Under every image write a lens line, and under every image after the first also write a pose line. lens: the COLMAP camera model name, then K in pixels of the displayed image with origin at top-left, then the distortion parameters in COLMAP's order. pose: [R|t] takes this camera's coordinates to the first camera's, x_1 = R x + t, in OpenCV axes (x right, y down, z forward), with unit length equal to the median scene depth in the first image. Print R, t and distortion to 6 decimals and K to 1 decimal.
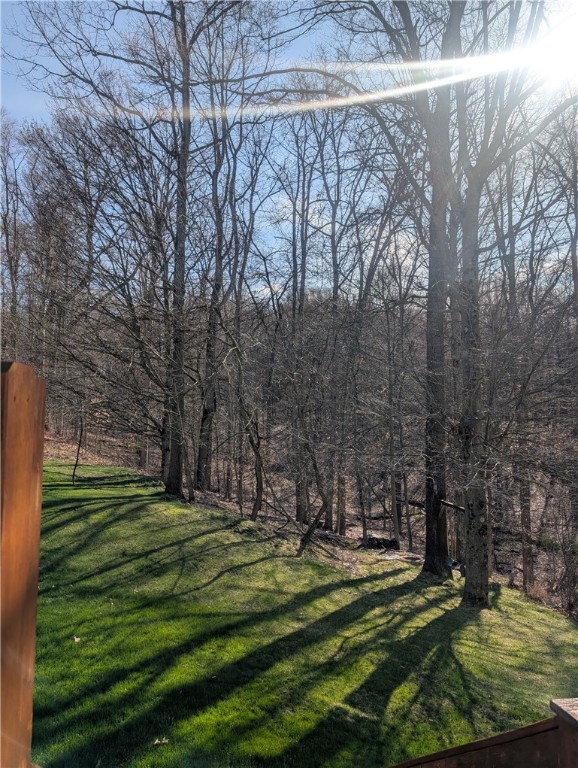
lens RADIAL K [[534.6, 0, 289.0], [0, 534.6, 384.0], [0, 0, 1]] dist [0.050994, -0.098249]
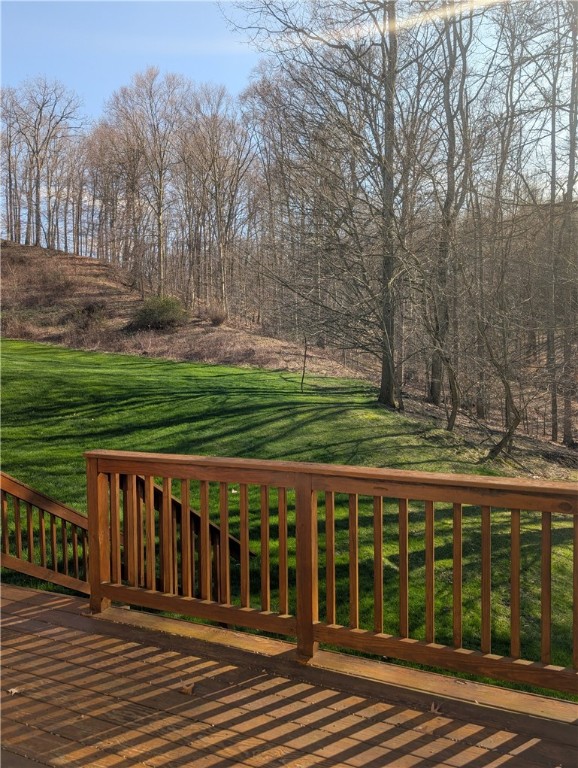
lens RADIAL K [[527.1, 0, 280.7], [0, 527.1, 360.0], [0, 0, 1]] dist [0.052045, -0.045359]
pose [[0.868218, -0.003775, -0.496169, 0.191999], [0.058360, 0.993807, 0.094559, 0.000189], [0.492739, -0.111054, 0.863062, -0.055484]]
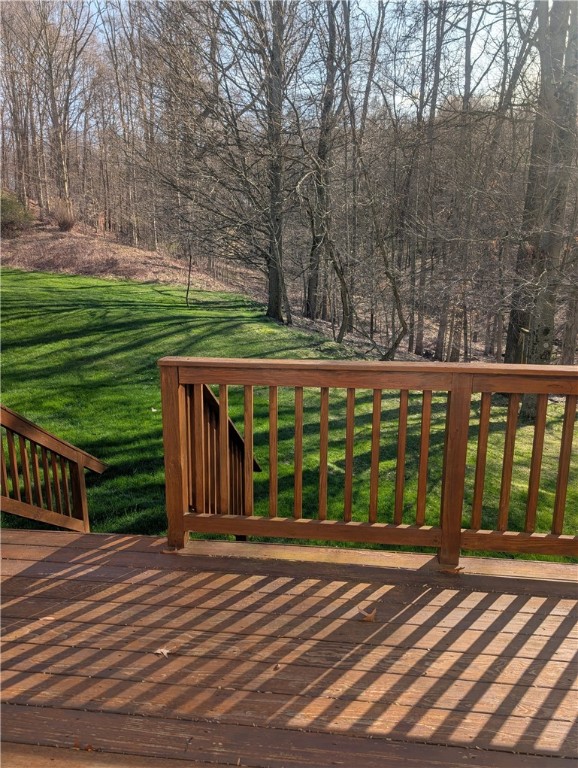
lens RADIAL K [[534.6, 0, 289.0], [0, 534.6, 384.0], [0, 0, 1]] dist [0.050994, -0.098249]
pose [[0.970369, 0.059849, -0.234099, 0.110085], [0.013881, 0.953432, 0.301288, 0.008397], [0.241229, -0.295610, 0.924350, -0.059972]]
